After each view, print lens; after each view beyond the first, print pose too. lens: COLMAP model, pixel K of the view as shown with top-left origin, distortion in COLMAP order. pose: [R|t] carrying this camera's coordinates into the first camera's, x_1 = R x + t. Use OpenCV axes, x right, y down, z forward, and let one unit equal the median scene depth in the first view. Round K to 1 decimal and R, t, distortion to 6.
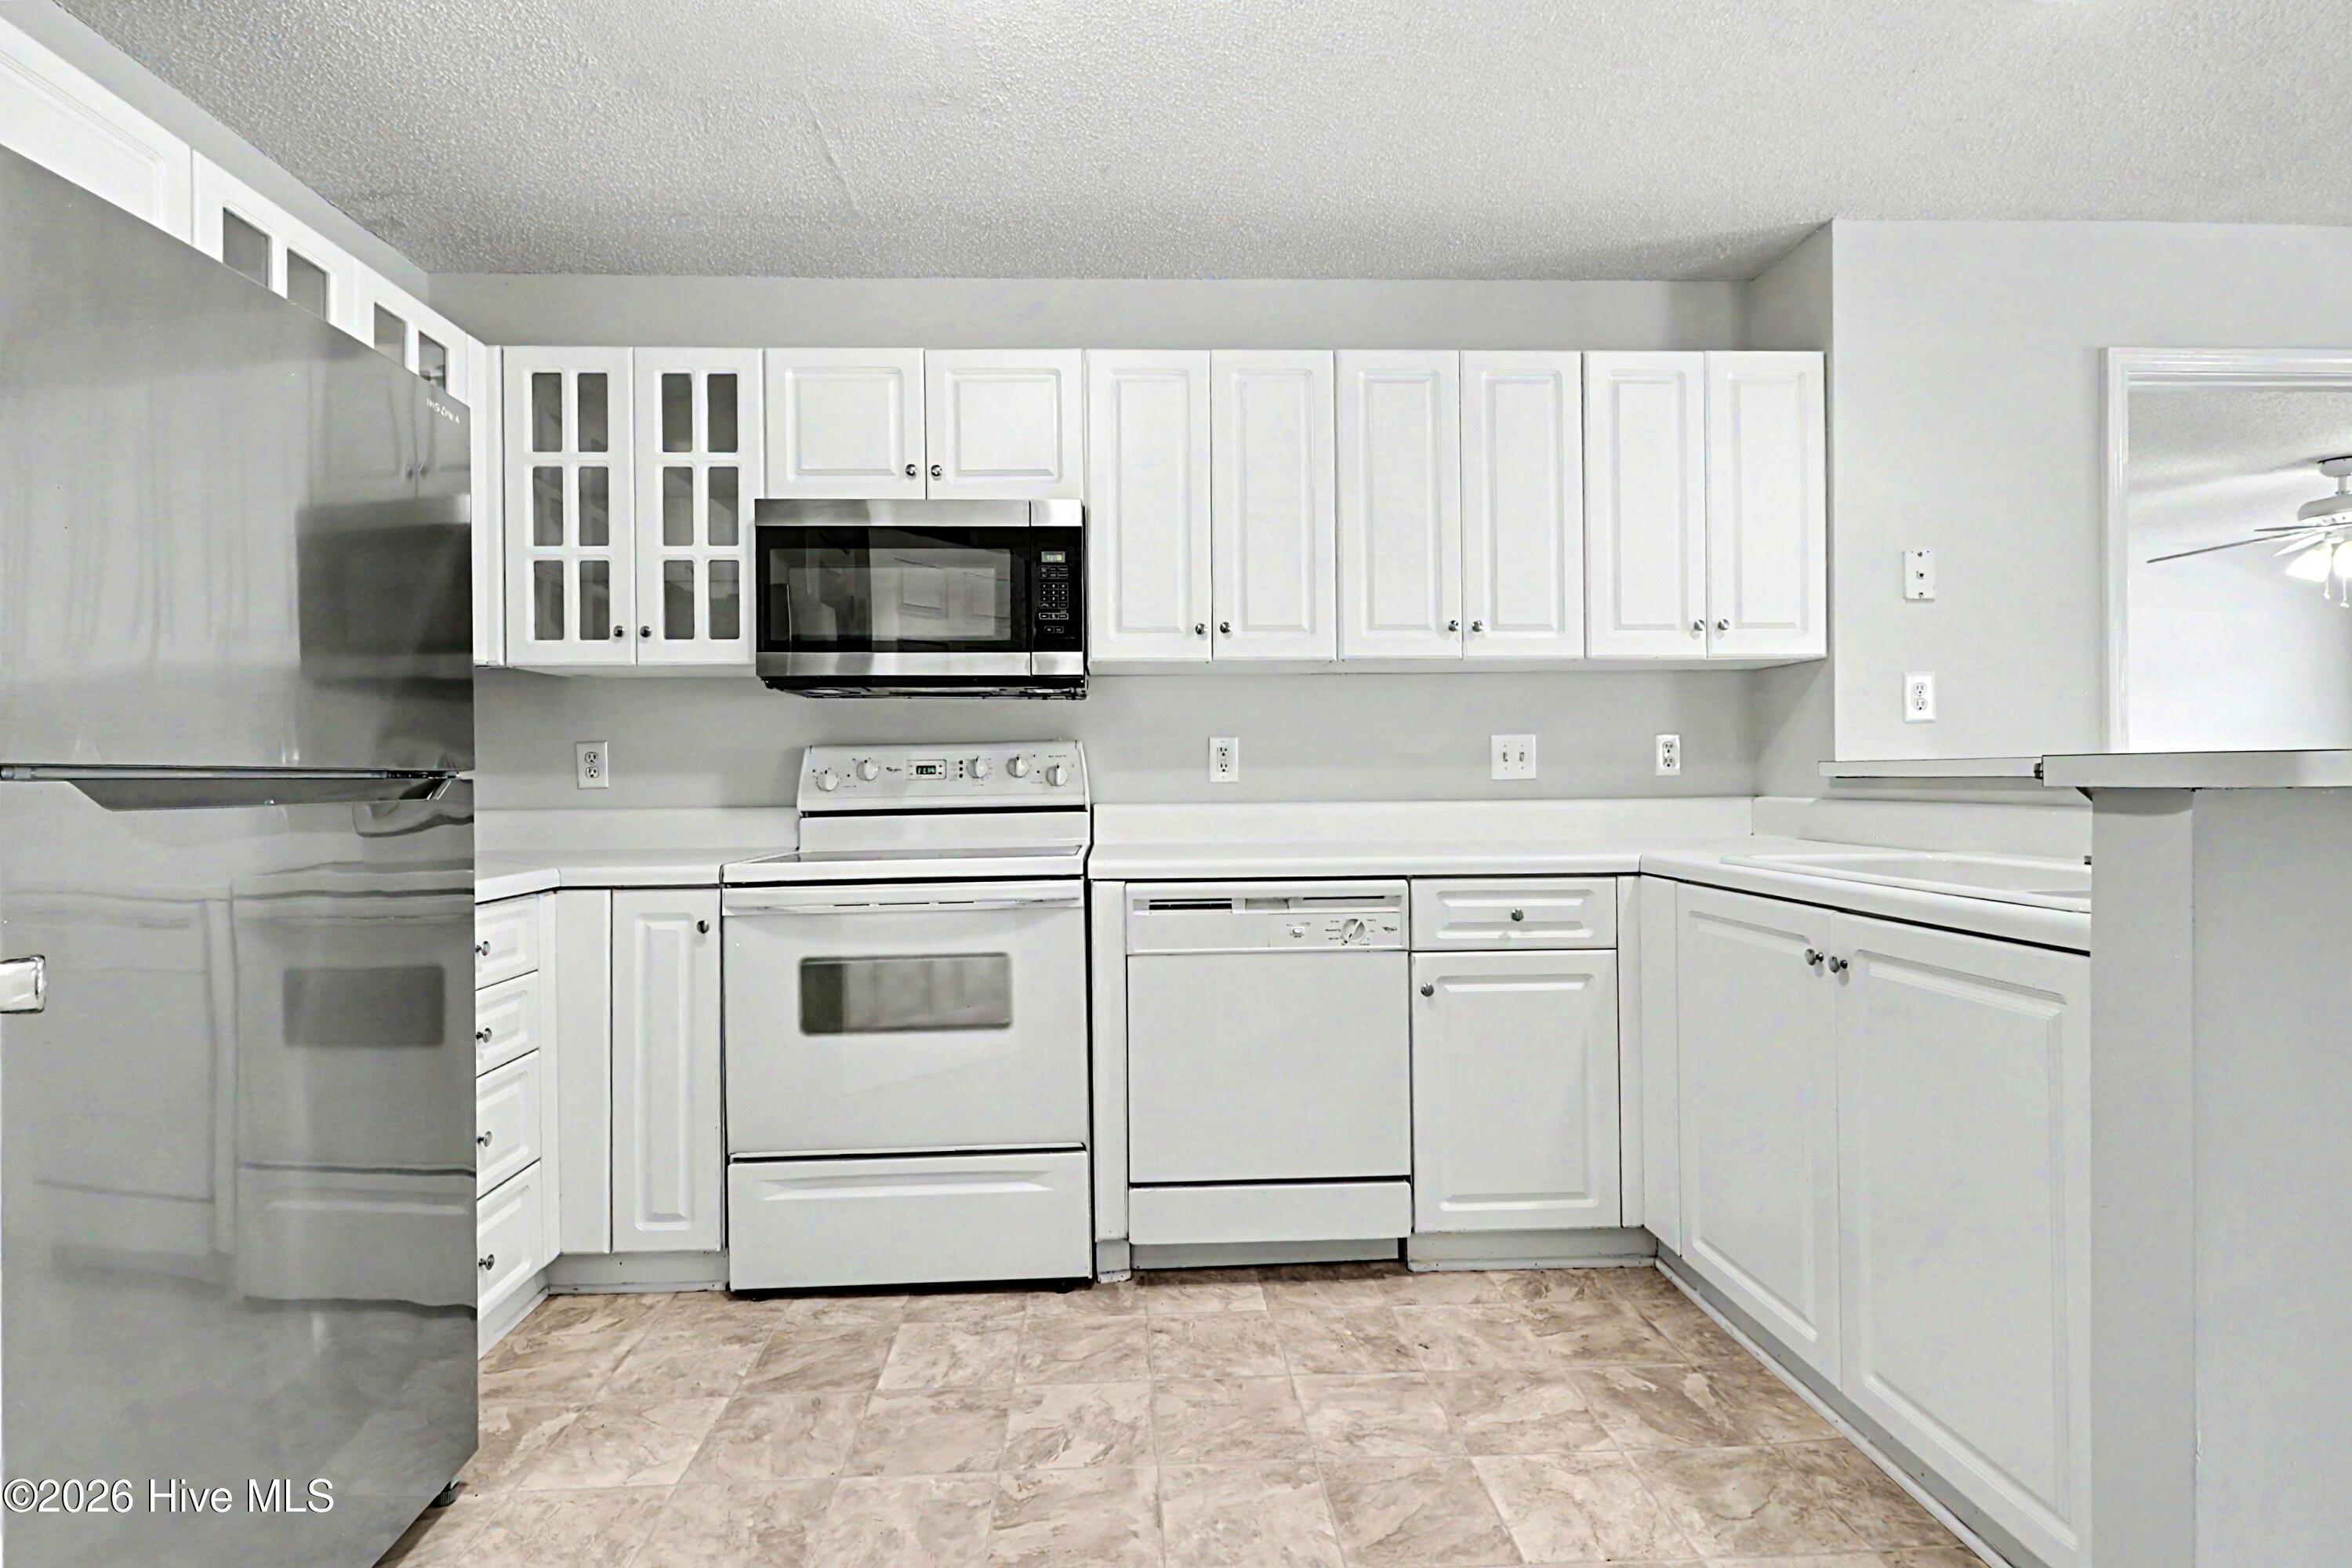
lens RADIAL K [[1116.7, 0, 1156.7], [0, 1116.7, 770.7], [0, 0, 1]] dist [0.001161, -0.000088]
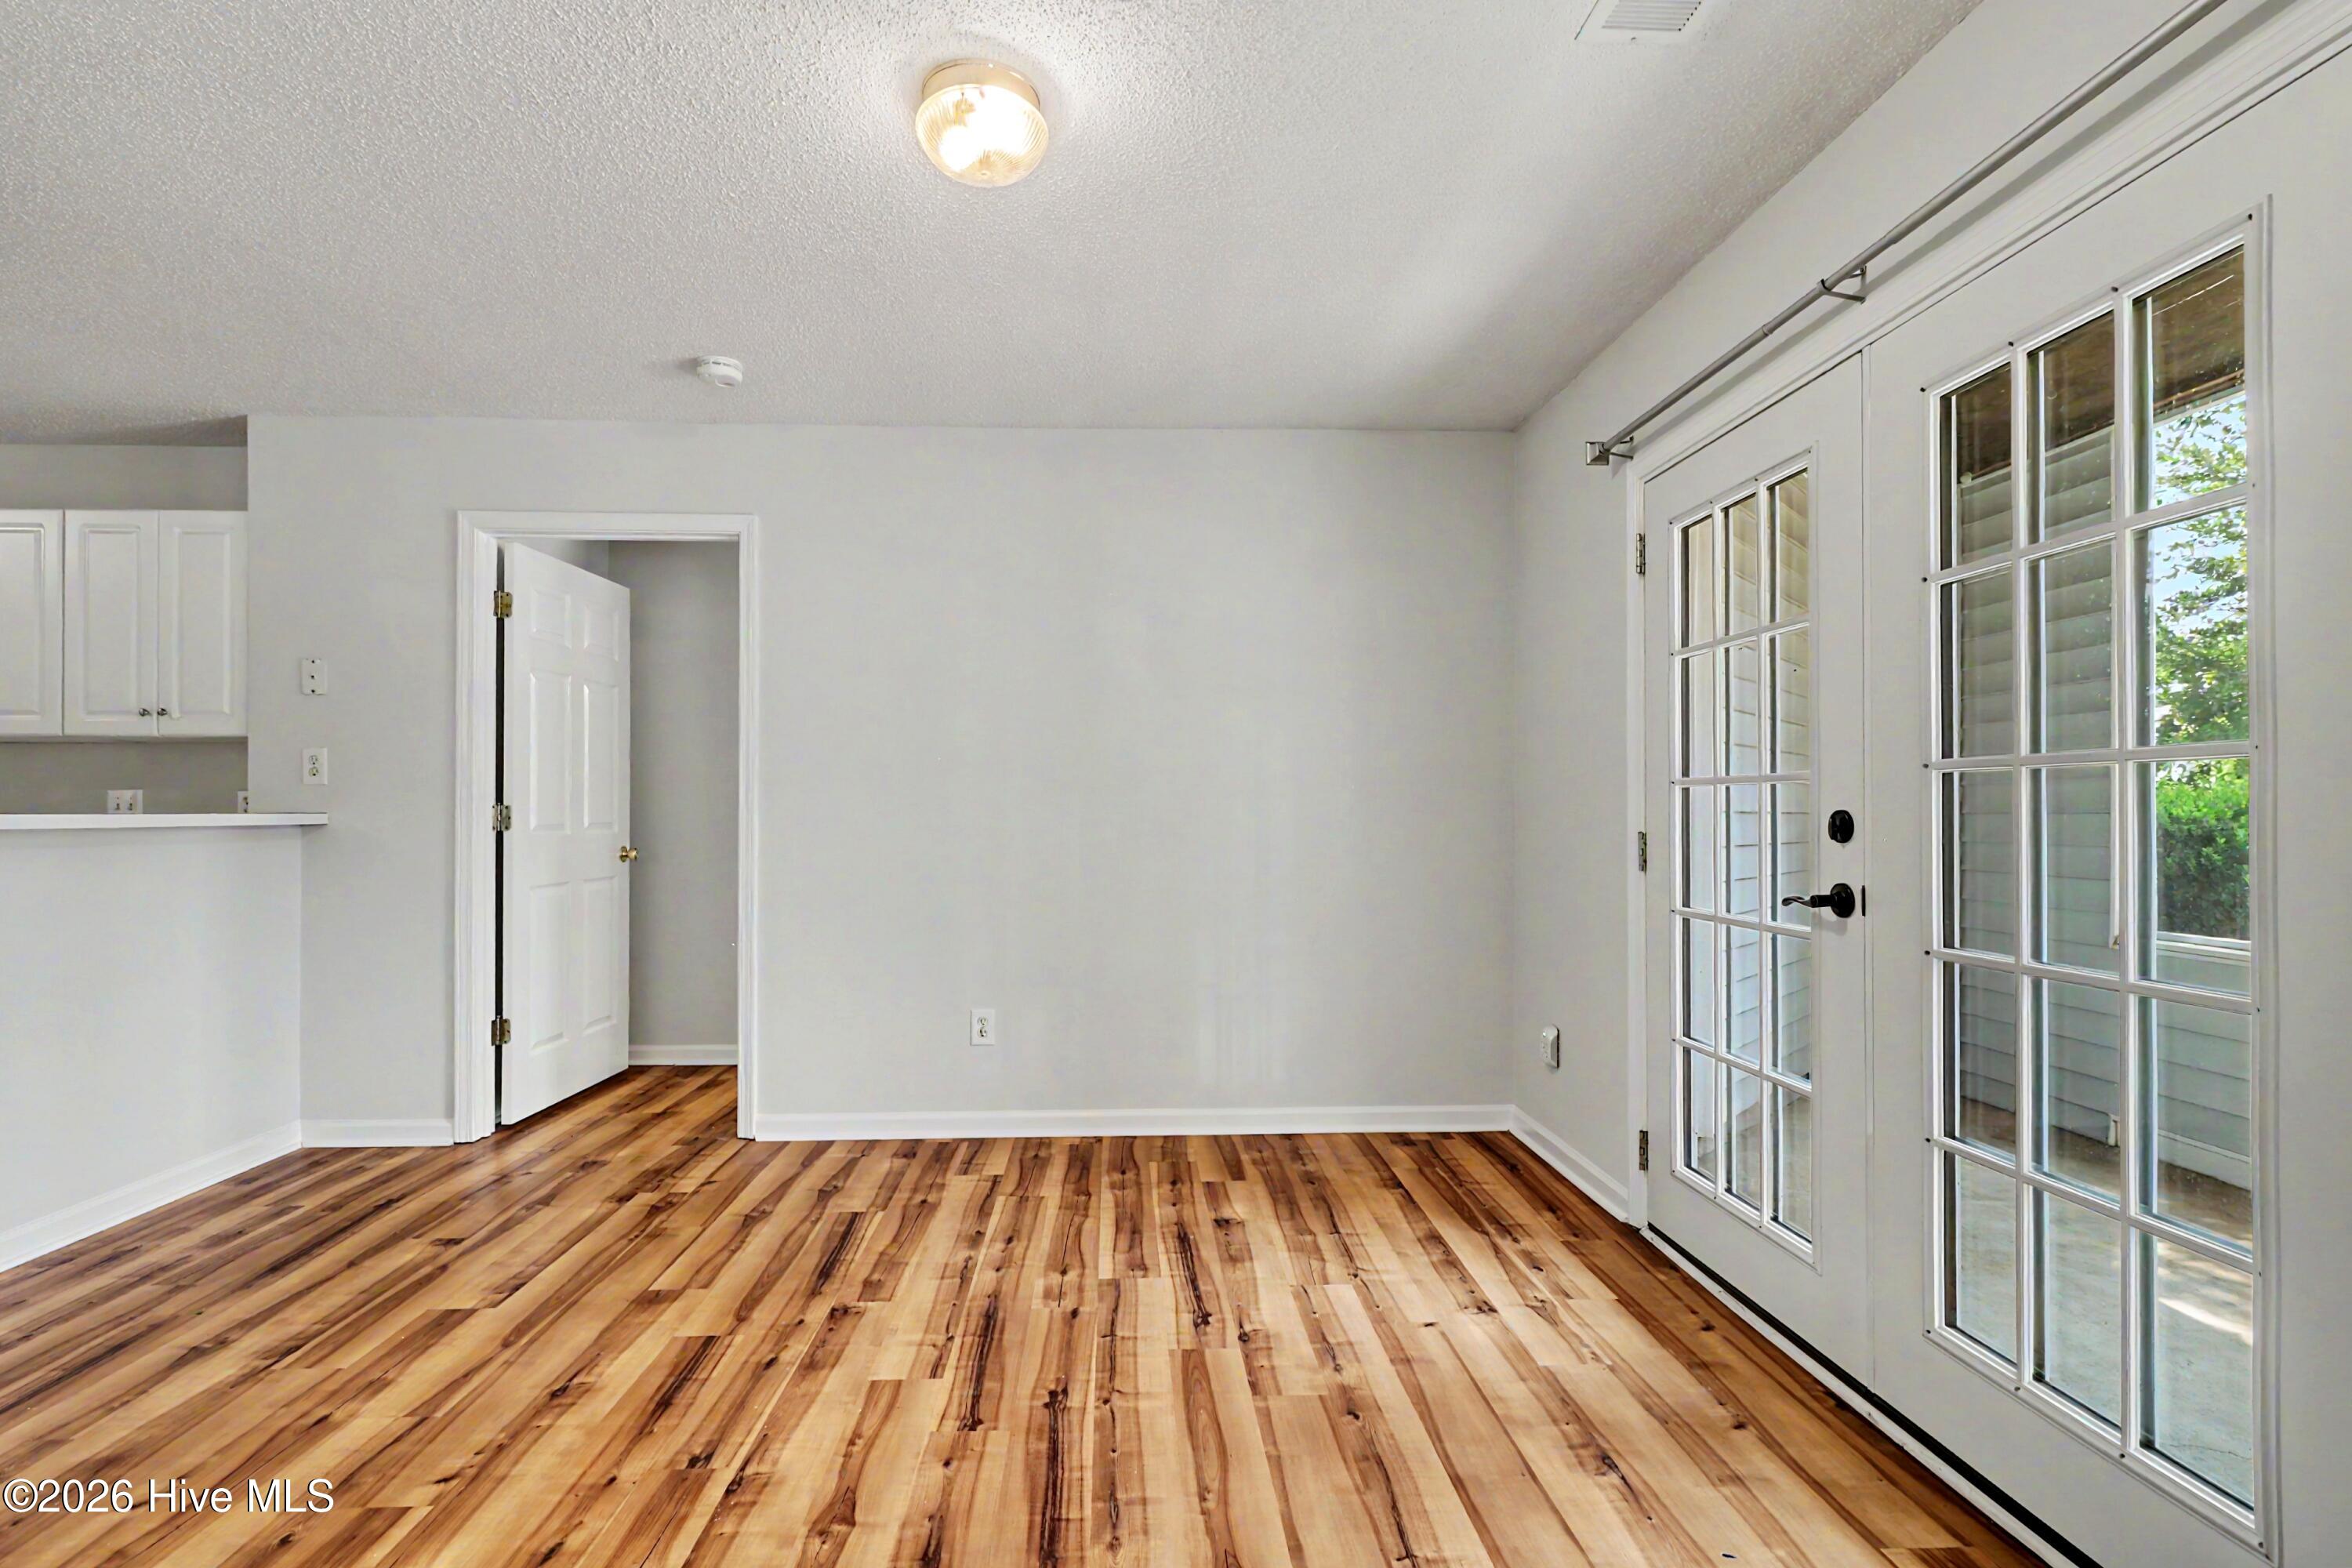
lens RADIAL K [[1118.4, 0, 1159.8], [0, 1118.4, 805.5], [0, 0, 1]] dist [0.003255, -0.001196]
pose [[0.999919, 0.012000, 0.004201, 1.970094], [-0.011983, 0.999920, -0.003962, -0.029818], [-0.004248, 0.003911, 0.999983, -0.431266]]
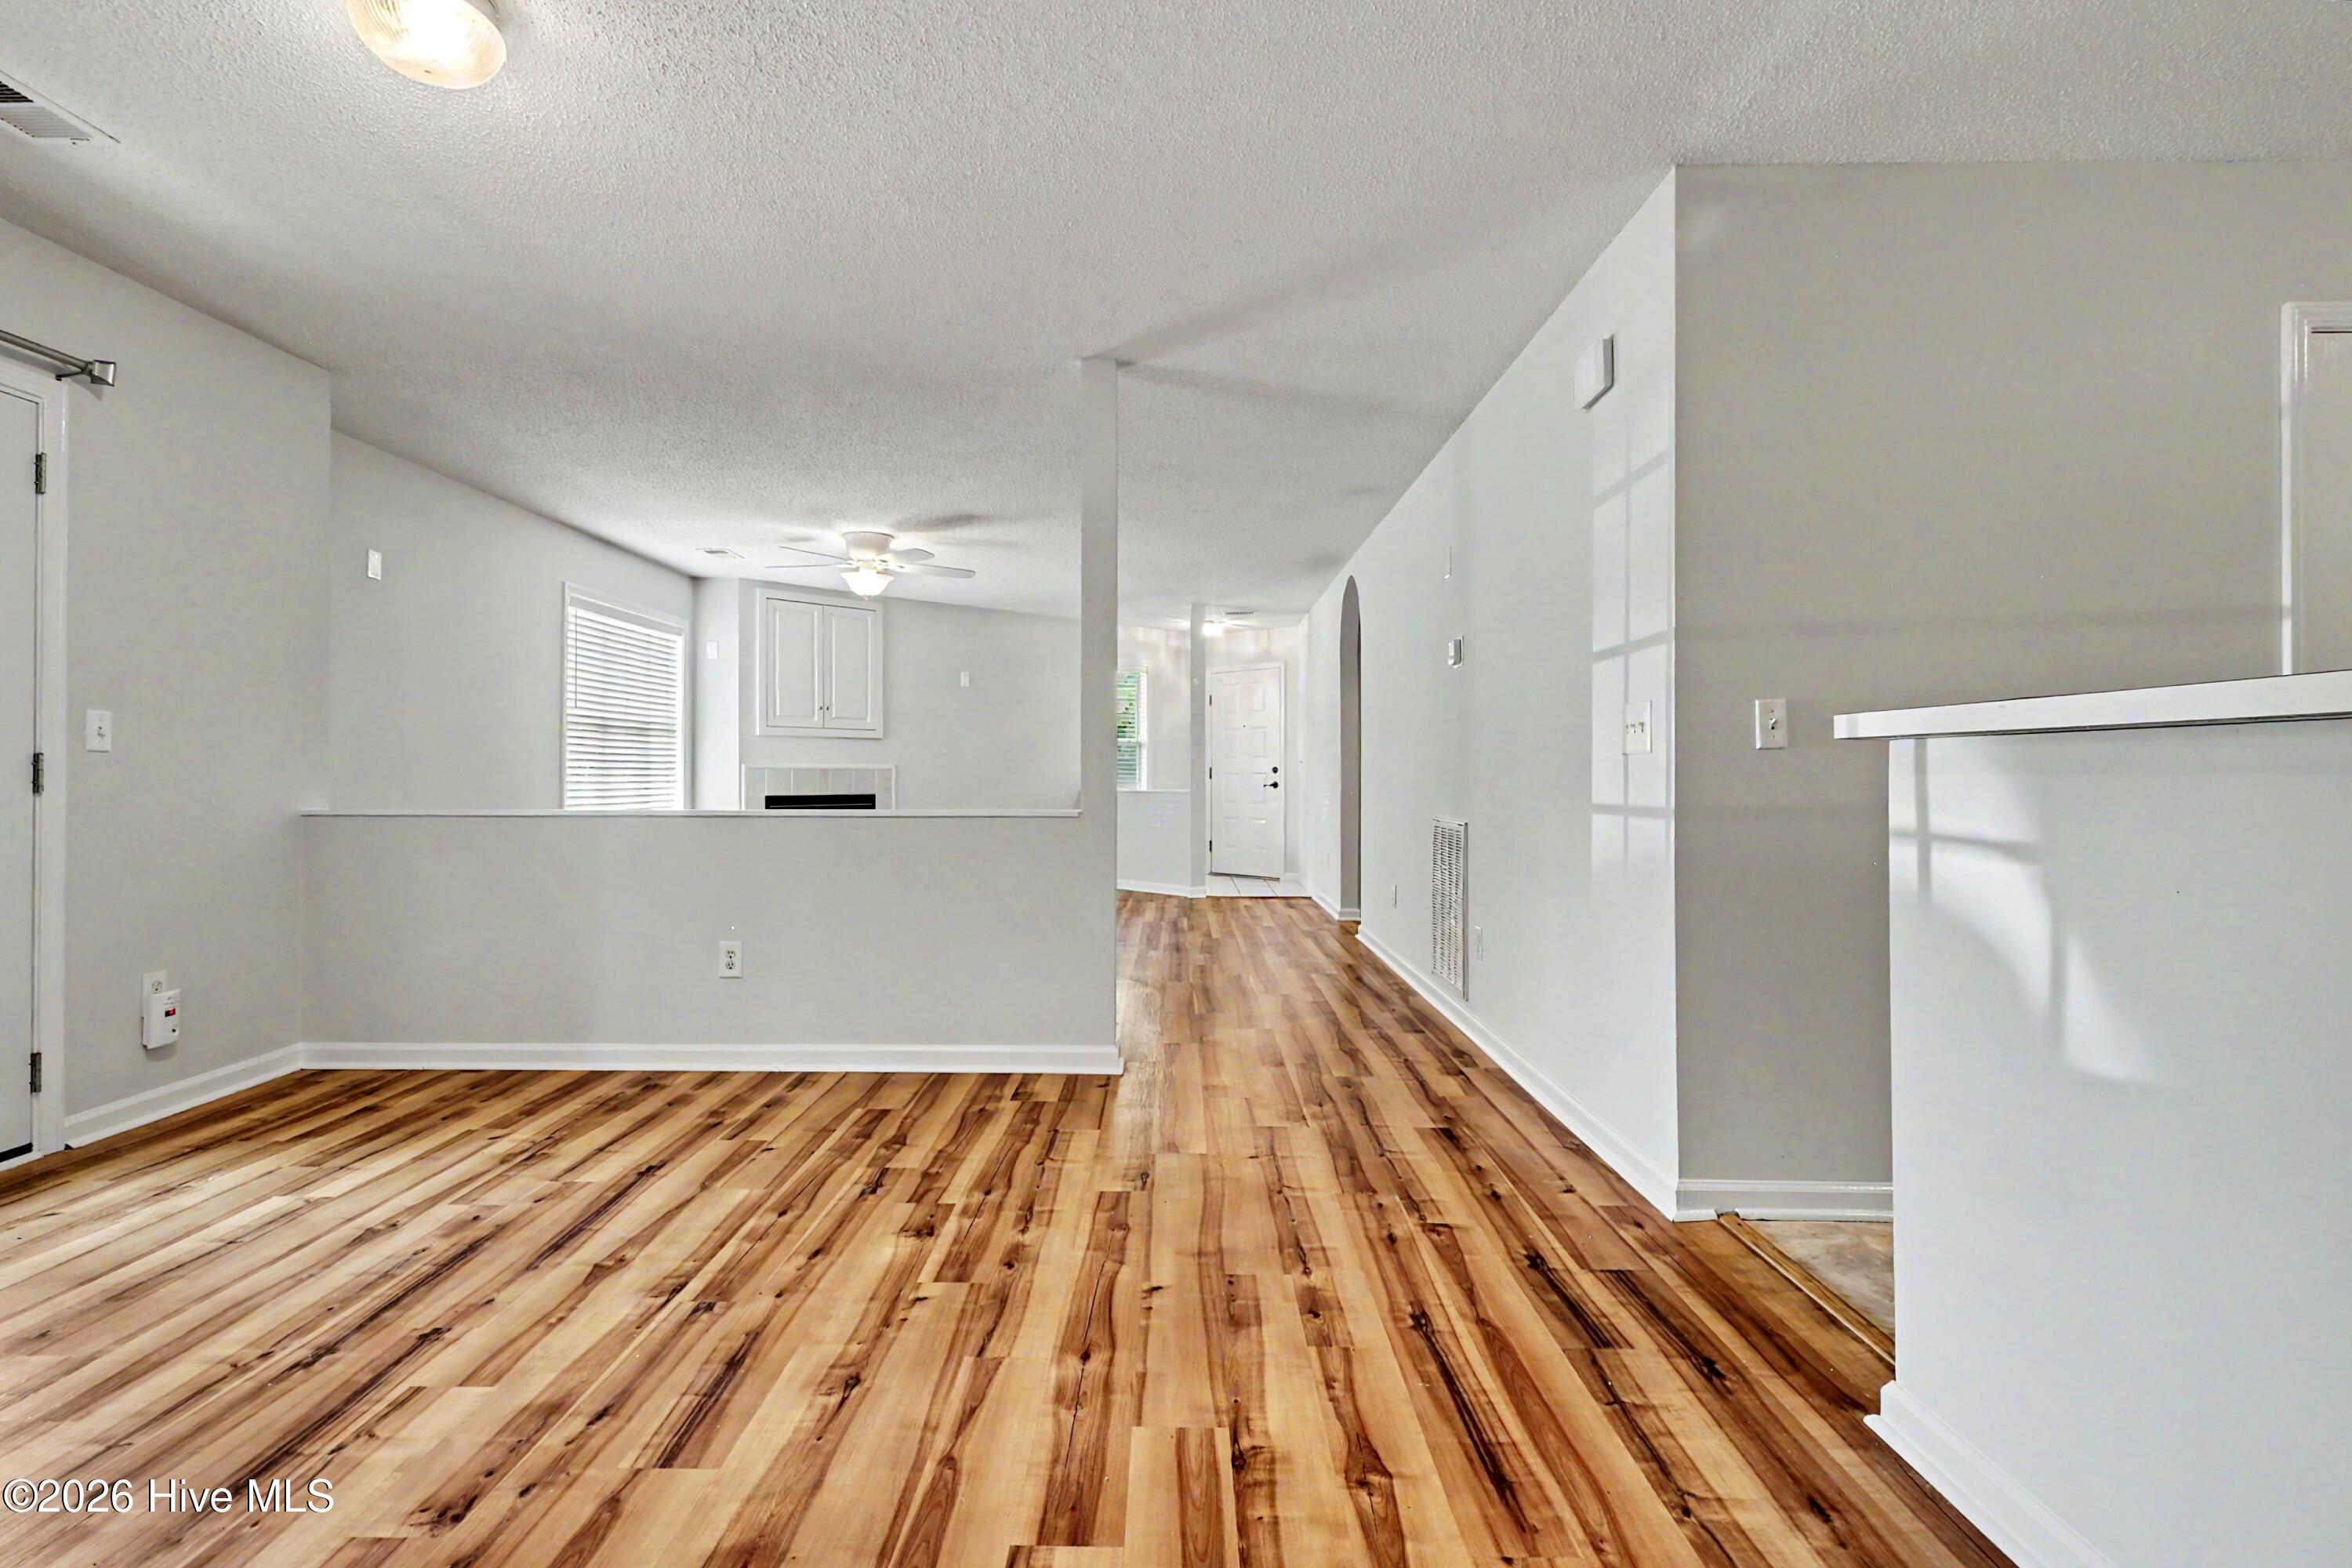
lens RADIAL K [[1109.1, 0, 1156.2], [0, 1109.1, 781.2], [0, 0, 1]] dist [0.002072, 0.000169]
pose [[-0.998317, 0.007099, 0.057565, 1.236778], [0.006922, 0.999971, -0.003258, 0.028355], [-0.057587, -0.002854, -0.998336, 1.235860]]
